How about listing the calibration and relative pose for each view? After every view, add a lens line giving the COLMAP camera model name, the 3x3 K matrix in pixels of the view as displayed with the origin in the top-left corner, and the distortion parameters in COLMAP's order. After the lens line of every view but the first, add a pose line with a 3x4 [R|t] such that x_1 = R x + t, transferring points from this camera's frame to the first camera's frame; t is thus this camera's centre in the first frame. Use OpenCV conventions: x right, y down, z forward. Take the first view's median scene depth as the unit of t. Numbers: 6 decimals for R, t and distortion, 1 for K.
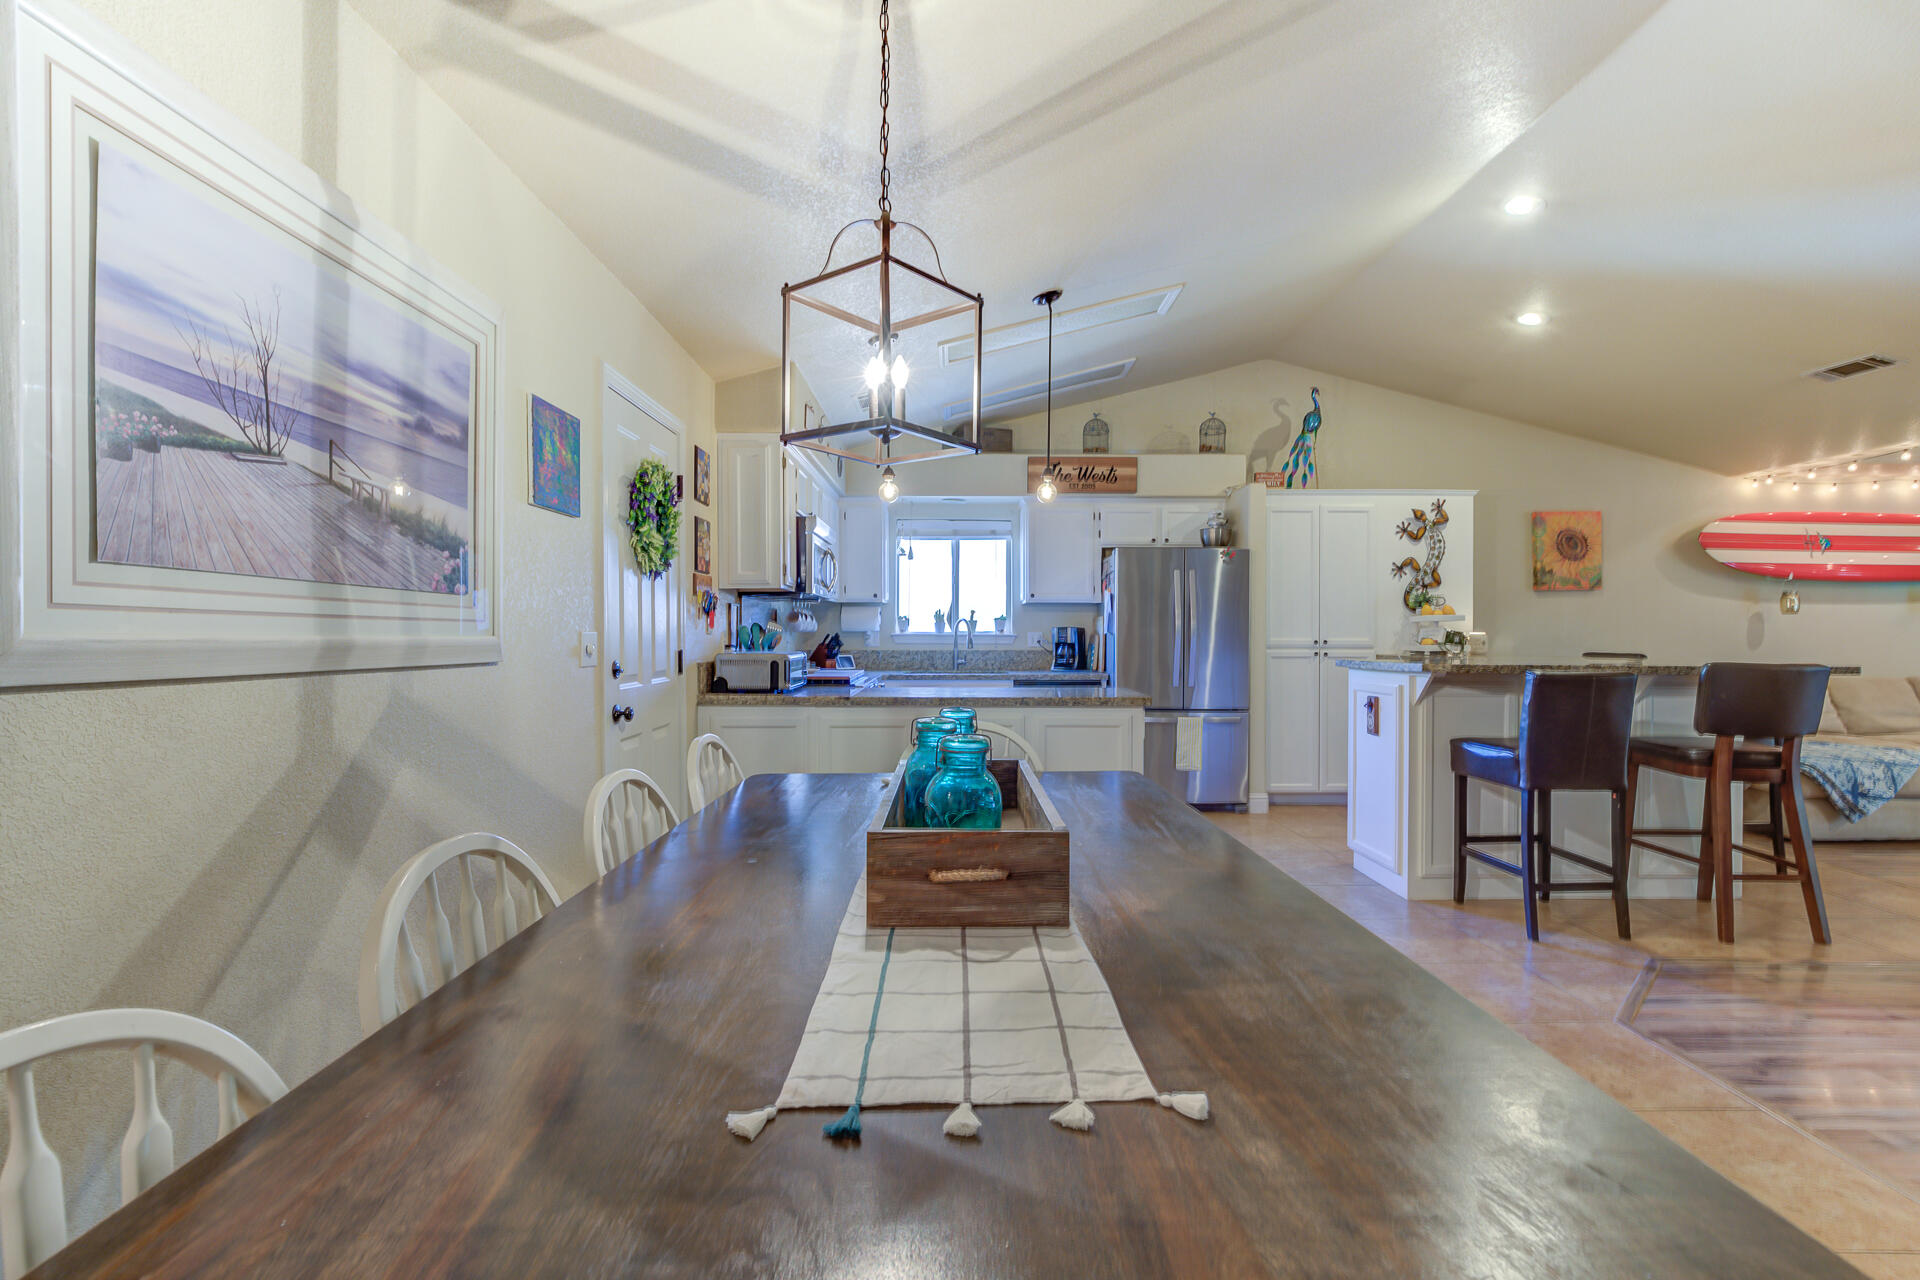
lens RADIAL K [[893.7, 0, 960.0], [0, 893.7, 640.0], [0, 0, 1]] dist [-0.007709, -0.000033]
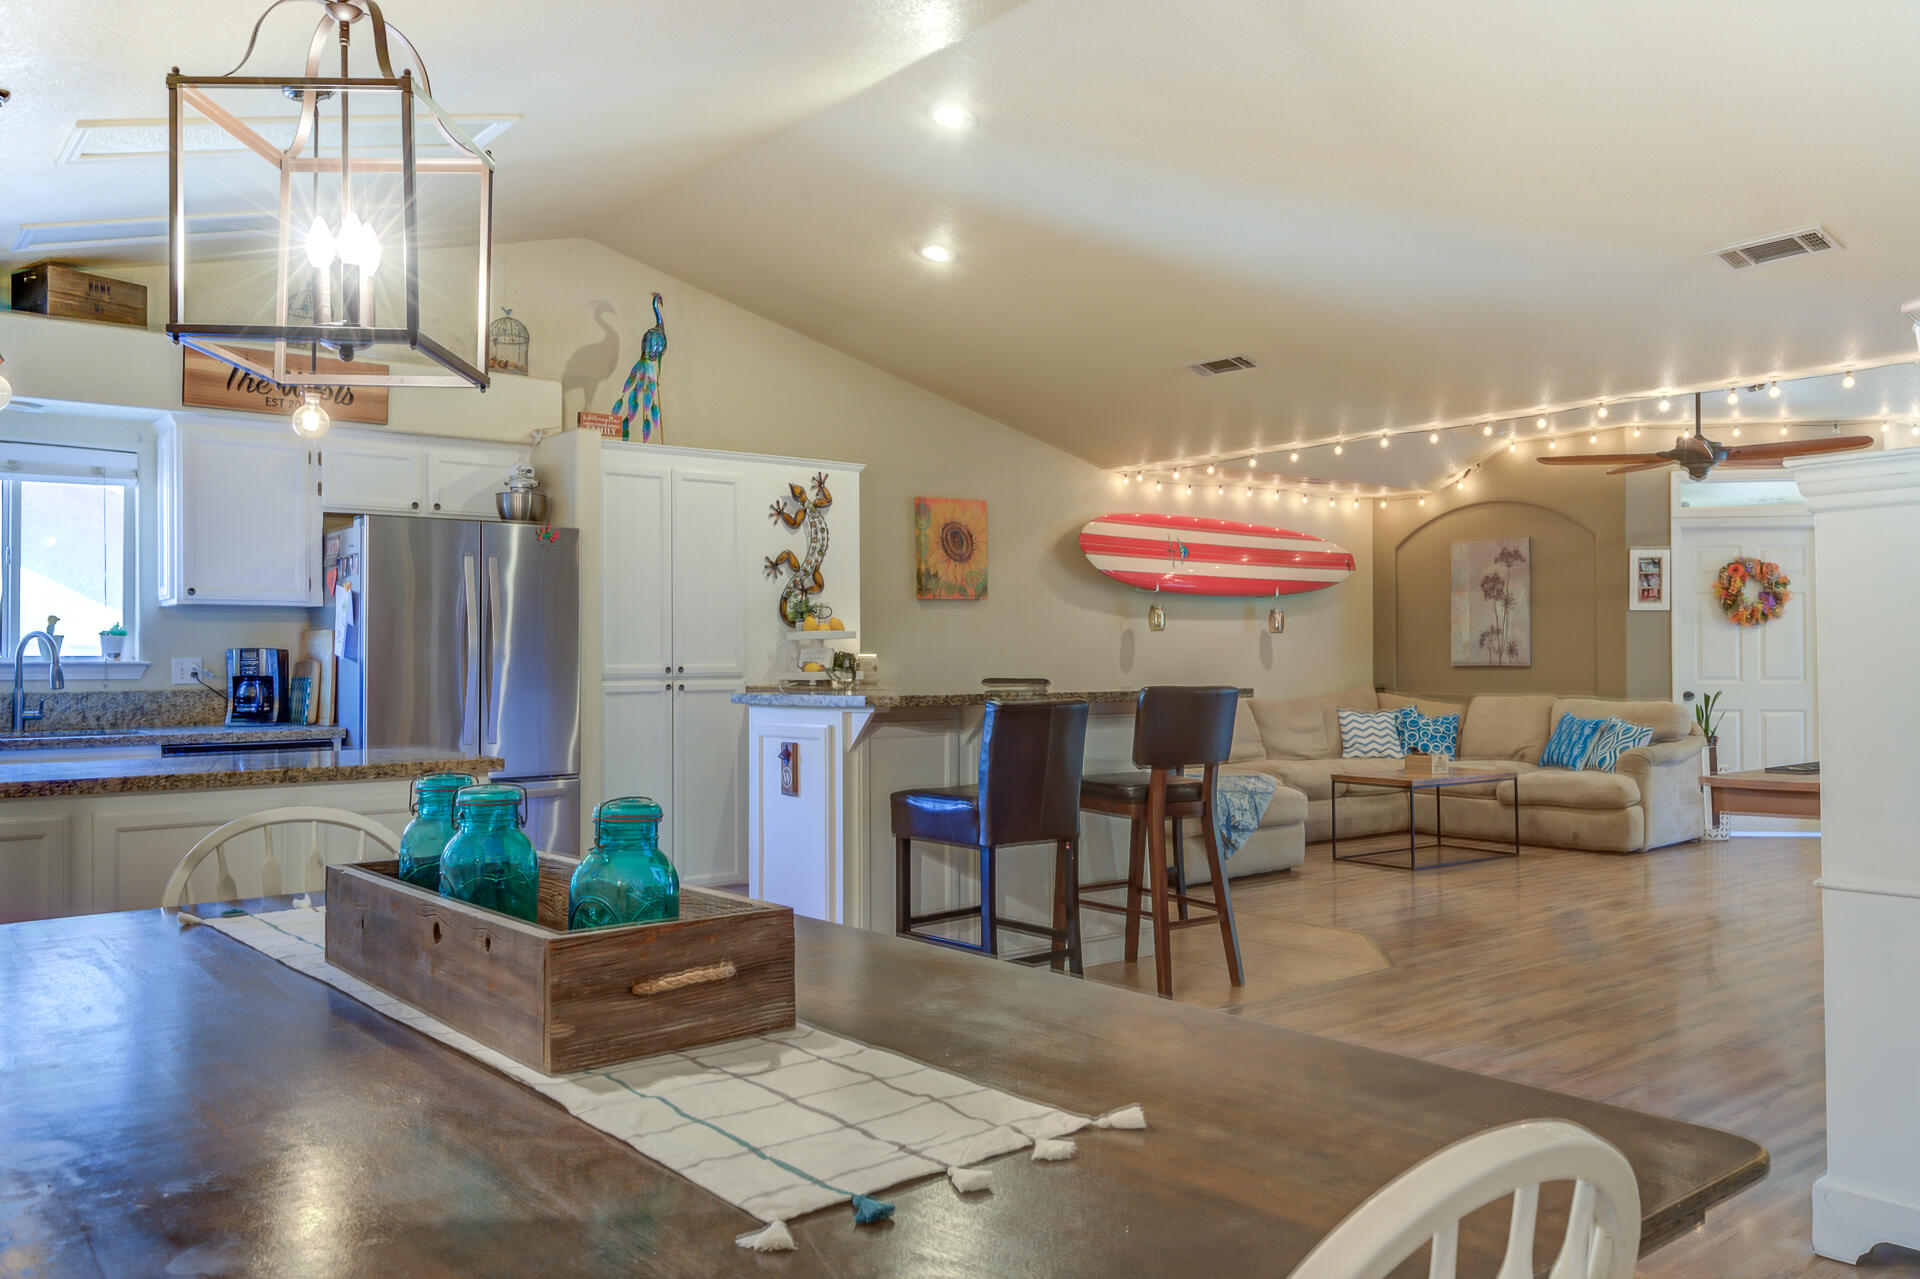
lens RADIAL K [[1477.3, 0, 994.2], [0, 1477.3, 648.7], [0, 0, 1]] dist [0.006738, 0.001151]
pose [[0.774608, -0.002563, 0.632436, -0.128242], [0.010733, 0.999901, -0.009093, -0.000600], [-0.632350, 0.013832, 0.774559, -0.030988]]
